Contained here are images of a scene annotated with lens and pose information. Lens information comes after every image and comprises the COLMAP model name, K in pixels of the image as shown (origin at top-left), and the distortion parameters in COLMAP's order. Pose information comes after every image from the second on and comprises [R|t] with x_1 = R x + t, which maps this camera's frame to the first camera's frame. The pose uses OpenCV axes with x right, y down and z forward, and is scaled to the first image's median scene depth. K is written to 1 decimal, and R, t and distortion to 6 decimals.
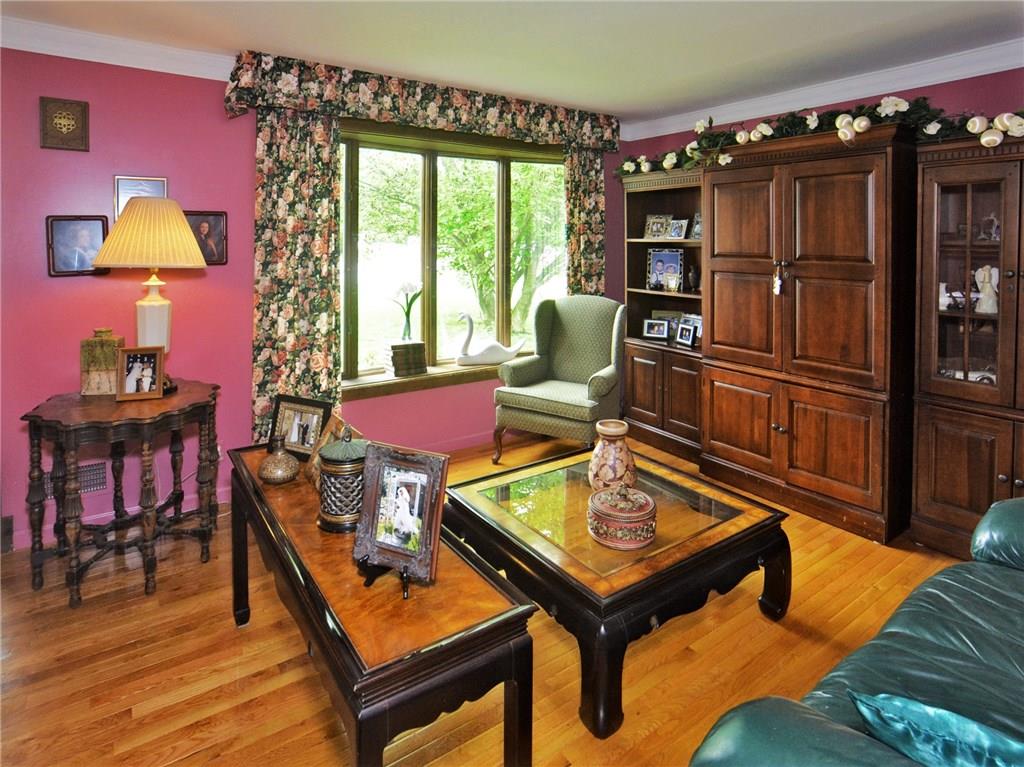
lens RADIAL K [[561.6, 0, 514.0], [0, 561.6, 348.9], [0, 0, 1]] dist [-0.068471, 0.034833]
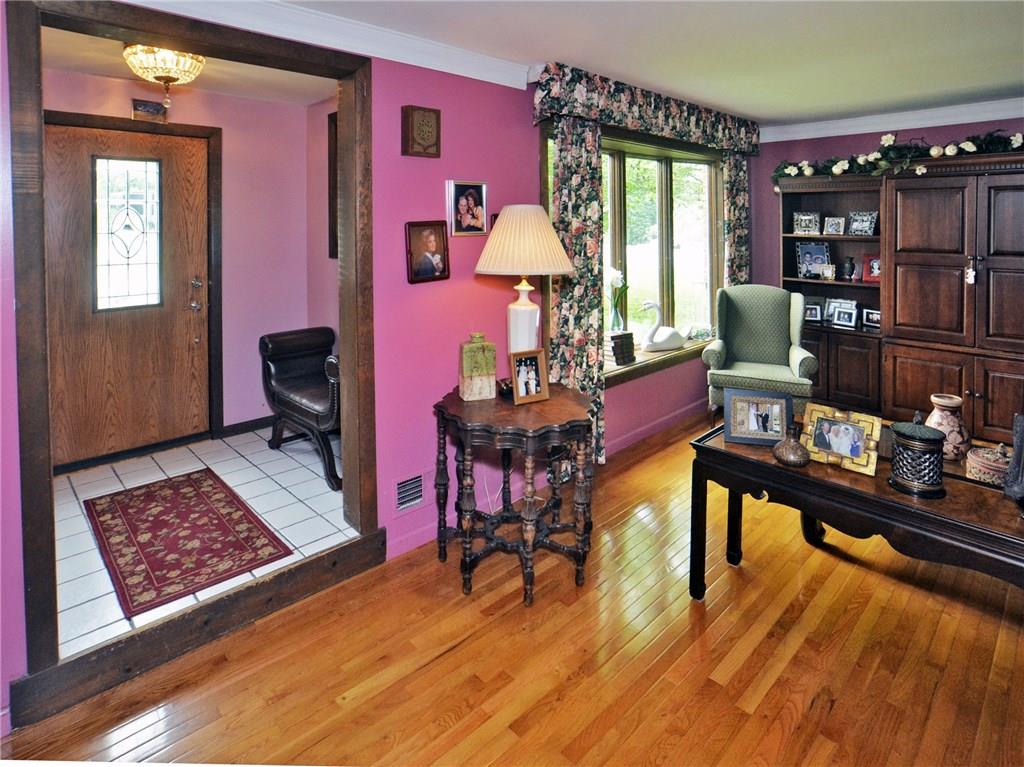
lens RADIAL K [[557.0, 0, 515.4], [0, 557.0, 330.4], [0, 0, 1]] dist [-0.049483, 0.032592]
pose [[0.987634, -0.036032, 0.152581, -0.663772], [0.034891, 0.999340, 0.010145, -0.041116], [-0.152845, -0.004696, 0.988239, -0.027450]]
